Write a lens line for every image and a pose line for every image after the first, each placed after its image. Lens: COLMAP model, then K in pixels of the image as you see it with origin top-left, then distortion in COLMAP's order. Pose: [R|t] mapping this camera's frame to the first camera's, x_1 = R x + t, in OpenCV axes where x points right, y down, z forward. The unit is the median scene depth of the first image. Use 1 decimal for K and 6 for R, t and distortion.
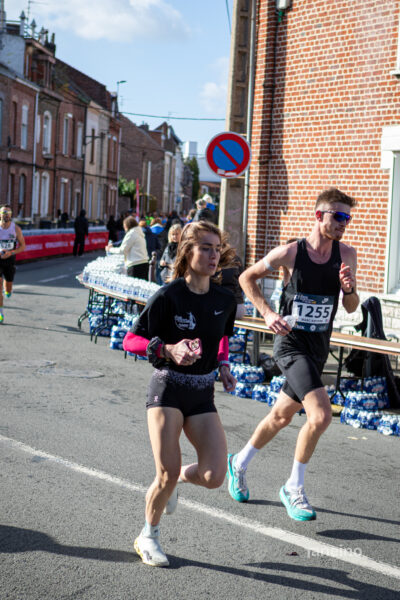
lens RADIAL K [[1207.4, 0, 200.0], [0, 1207.4, 300.0], [0, 0, 1]] dist [-0.014259, -0.015416]
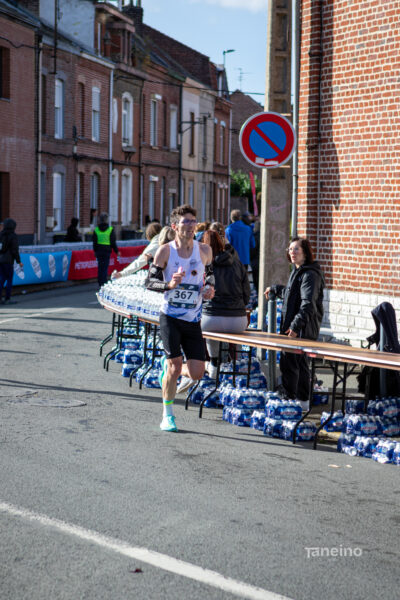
lens RADIAL K [[1562.9, 0, 200.0], [0, 1562.9, 300.0], [0, 0, 1]] dist [0.066036, 0.211579]
pose [[0.993790, -0.027311, -0.107871, 0.088289], [0.025212, 0.999466, -0.020780, 0.010052], [0.108381, 0.017931, 0.993948, -0.064497]]
